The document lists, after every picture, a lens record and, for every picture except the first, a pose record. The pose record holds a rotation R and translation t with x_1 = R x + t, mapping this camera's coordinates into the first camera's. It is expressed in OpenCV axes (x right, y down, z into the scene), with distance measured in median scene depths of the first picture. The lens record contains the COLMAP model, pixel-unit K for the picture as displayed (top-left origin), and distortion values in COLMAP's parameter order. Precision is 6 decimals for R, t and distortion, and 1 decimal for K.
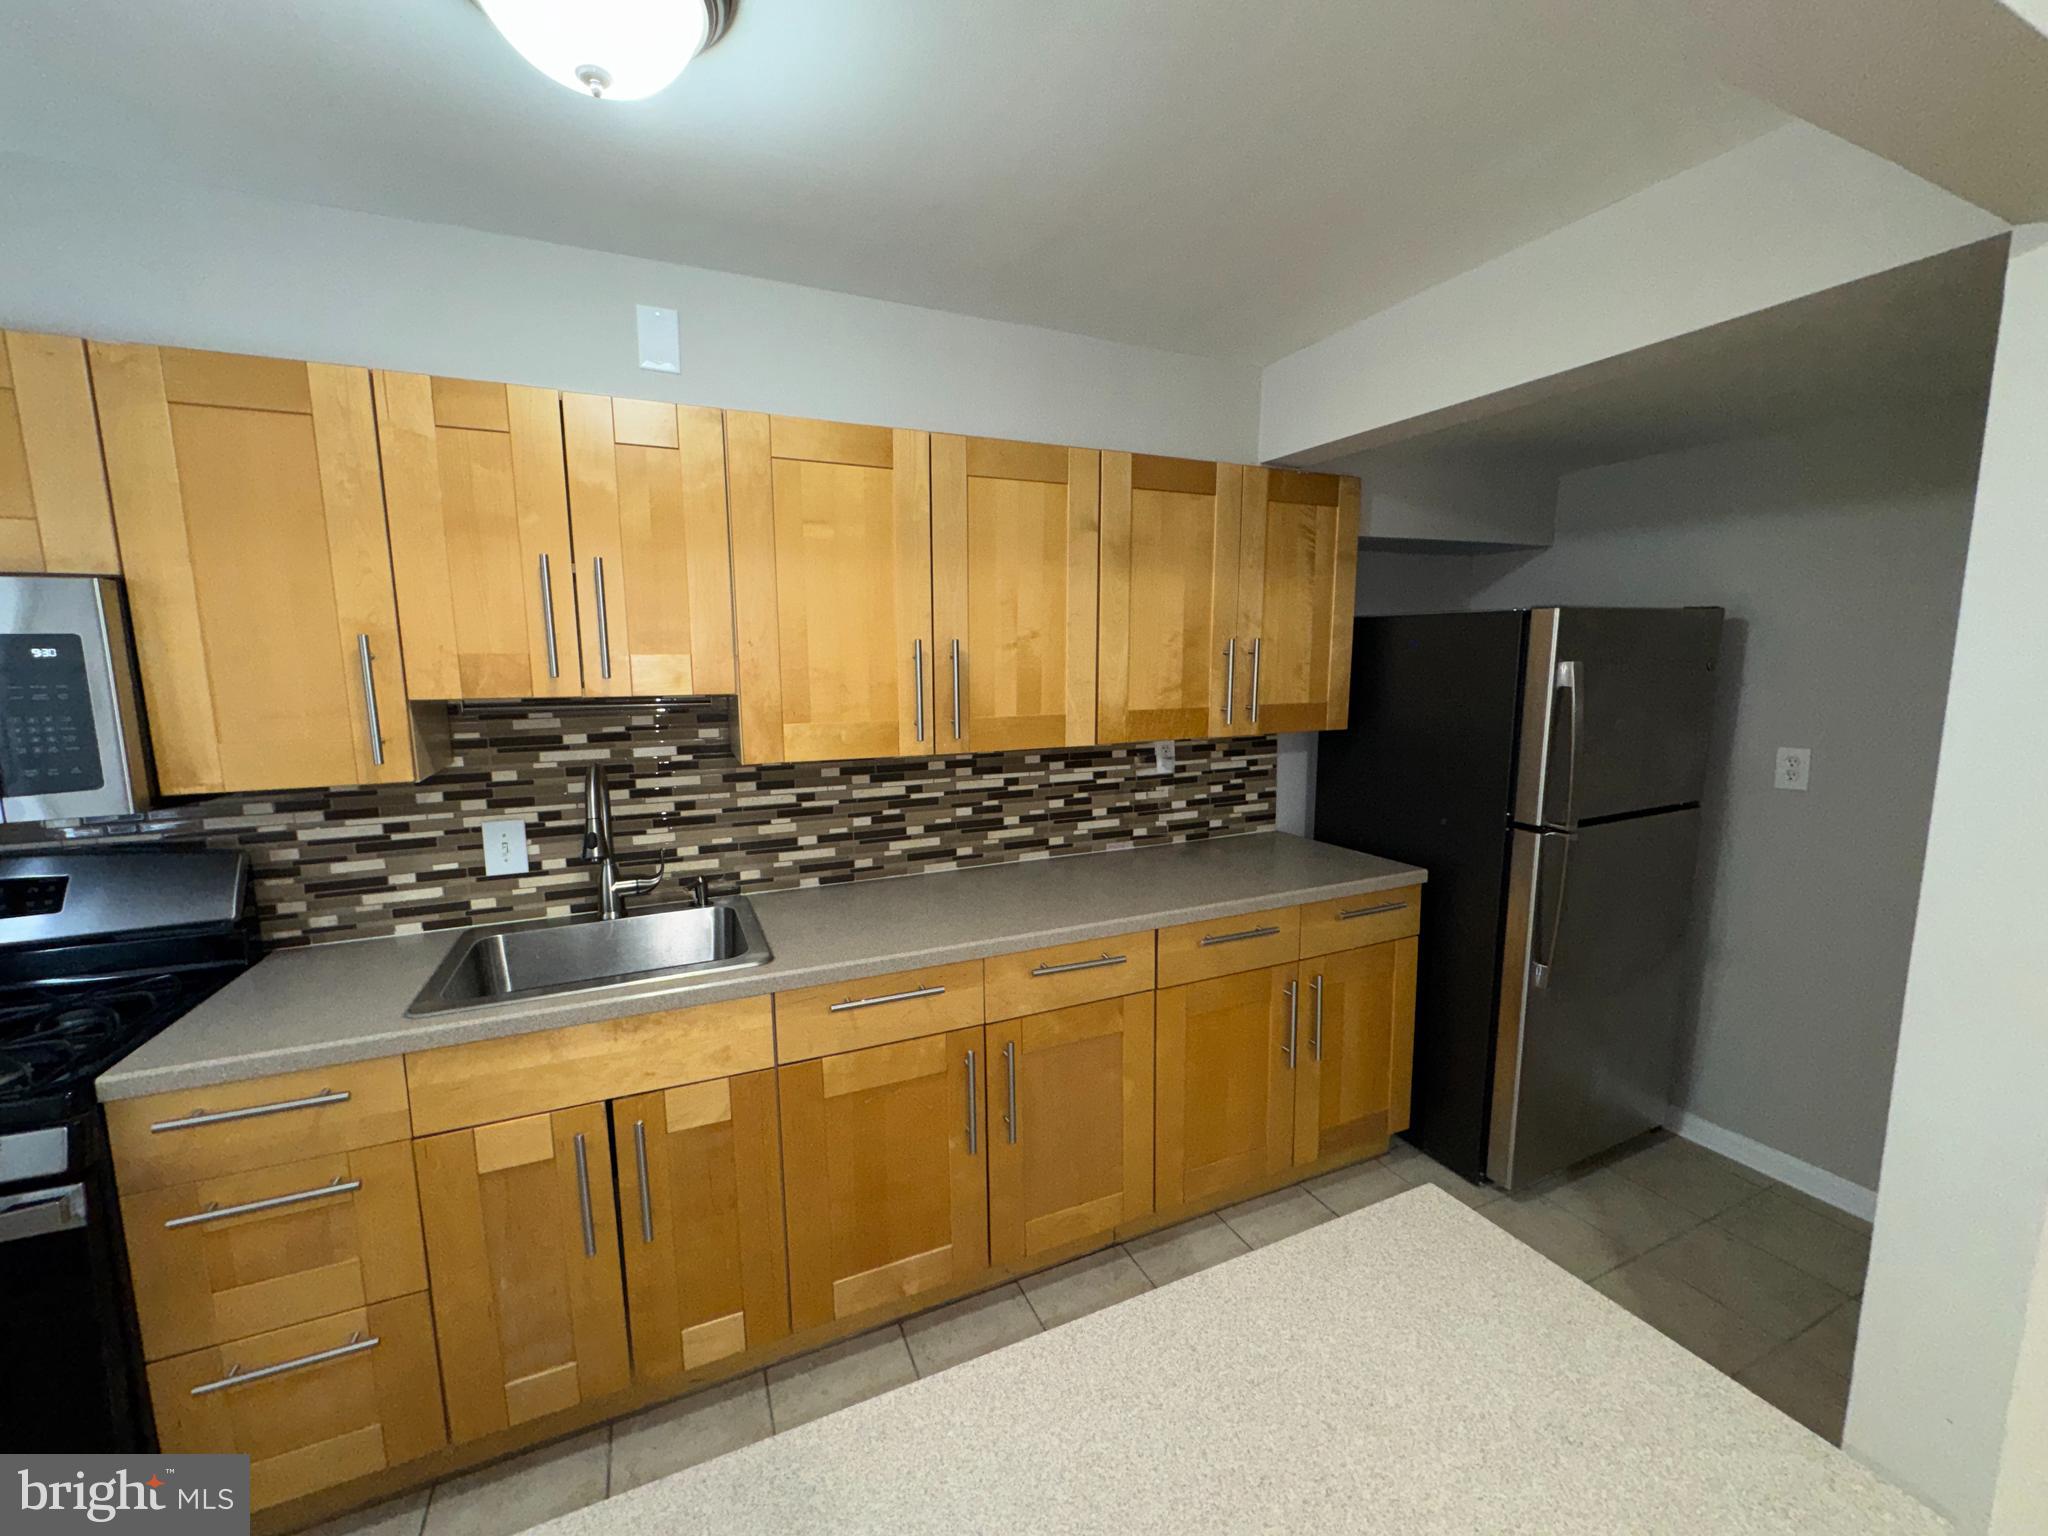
lens RADIAL K [[813.0, 0, 1024.0], [0, 813.0, 768.0], [0, 0, 1]] dist [-0.000191, 0.000292]
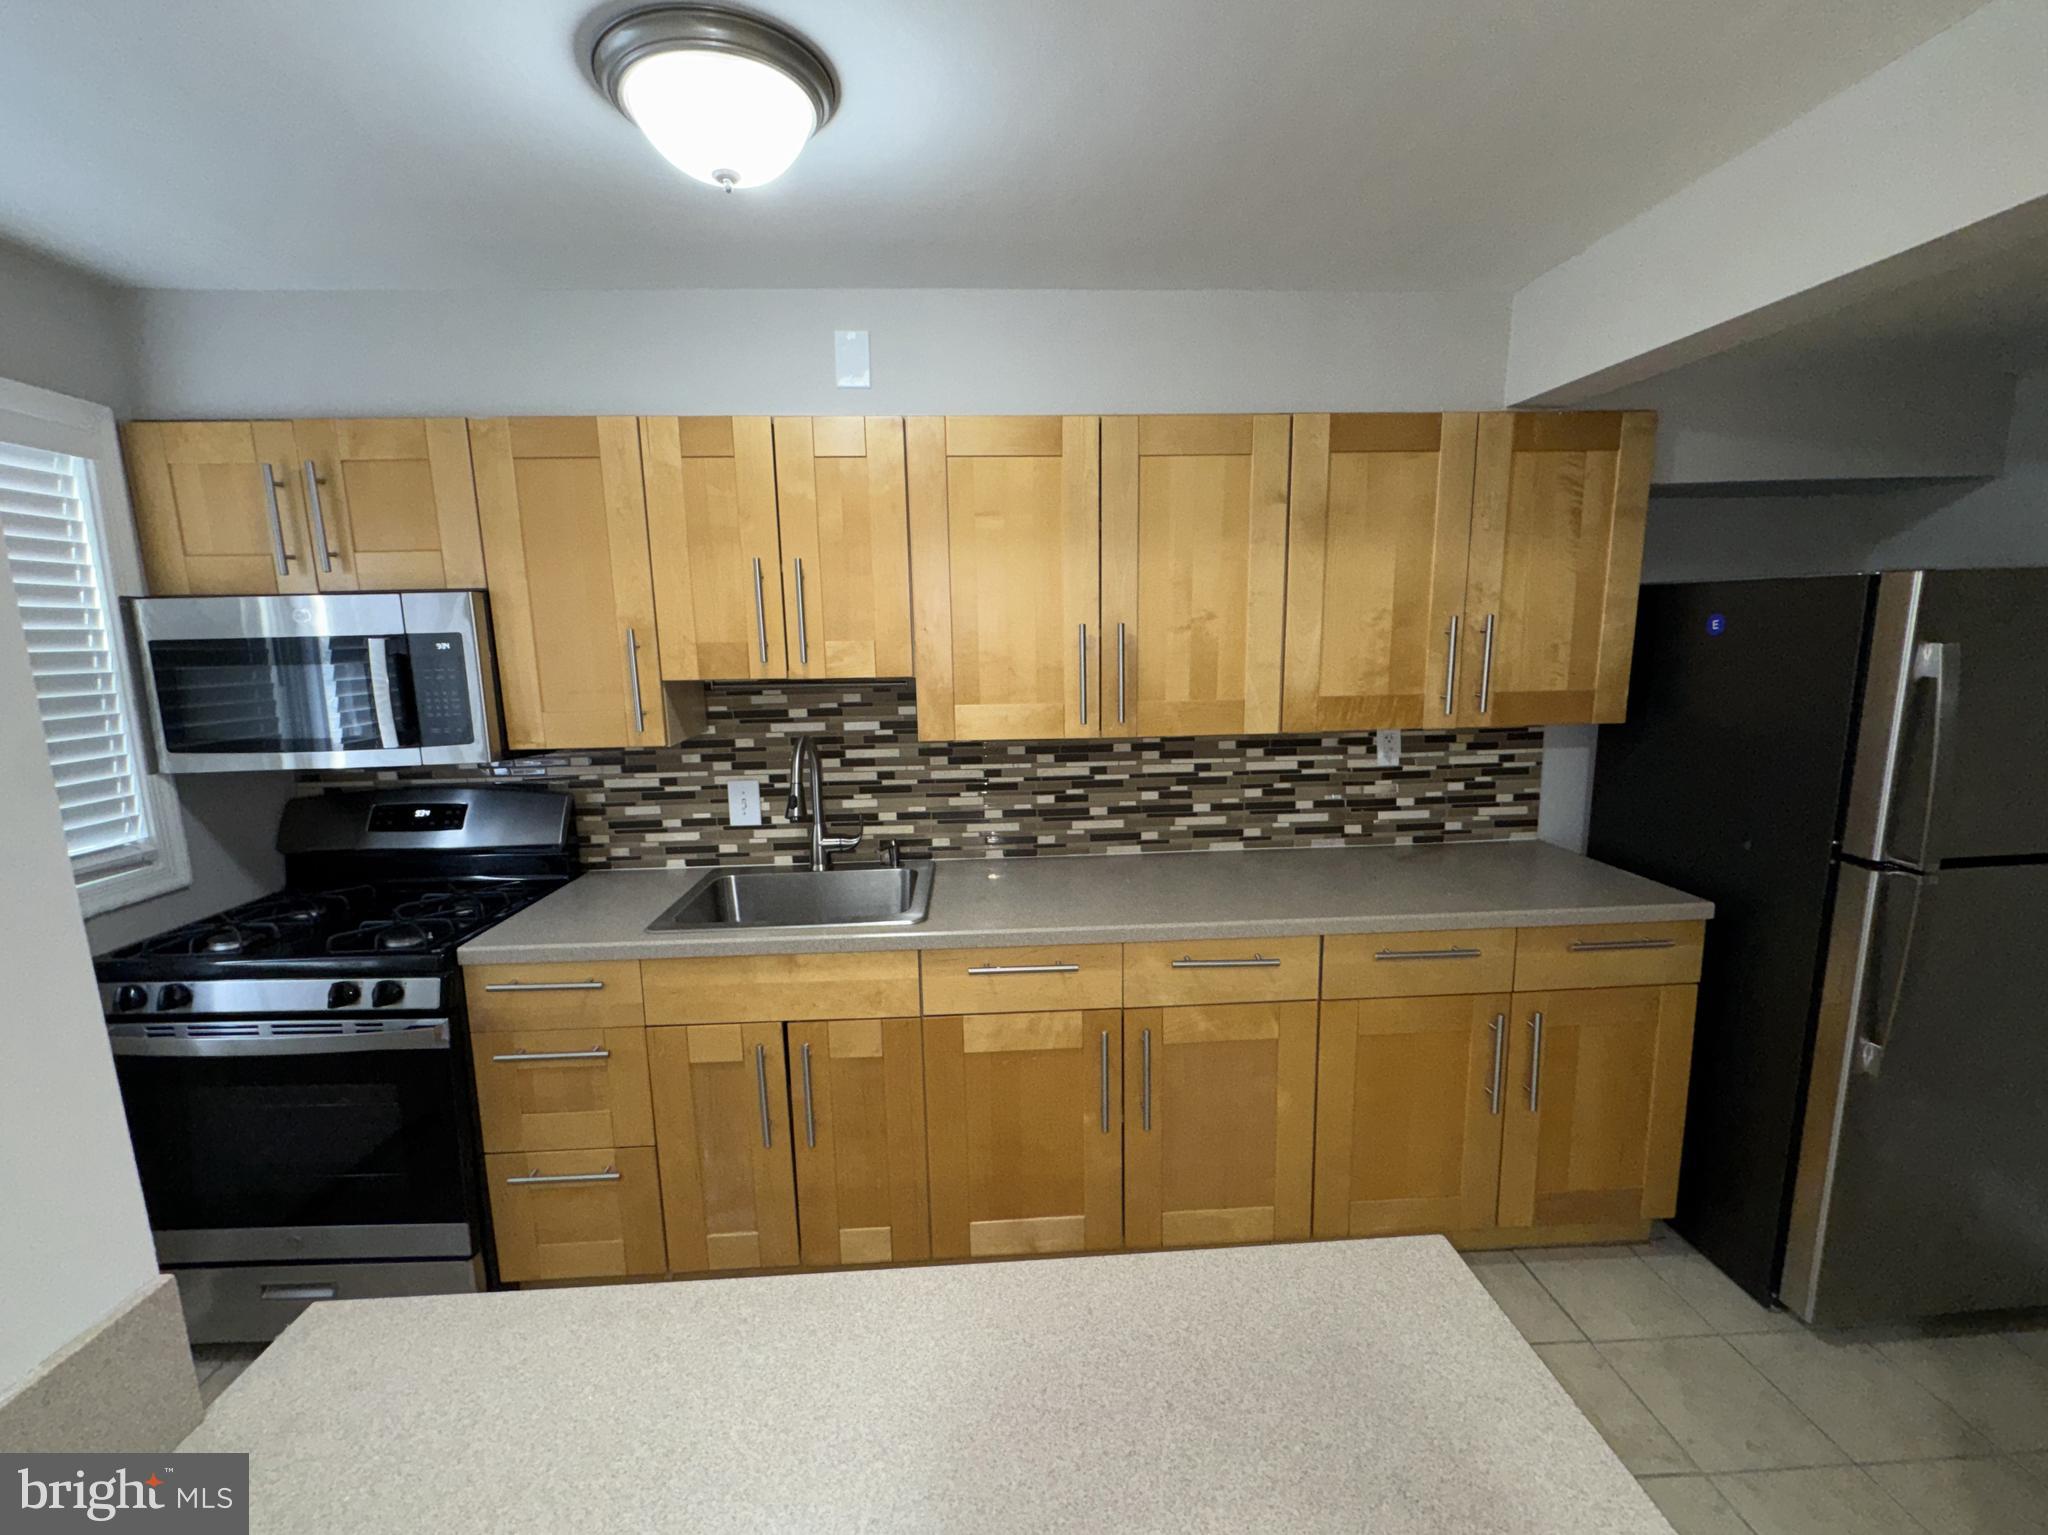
lens RADIAL K [[858.0, 0, 1024.0], [0, 858.0, 767.5], [0, 0, 1]] dist [0.000838, 0.000412]
pose [[0.934183, 0.048659, -0.353462, 0.174092], [-0.037775, 0.998577, 0.037631, -0.015768], [0.354790, -0.021802, 0.934692, -0.026410]]
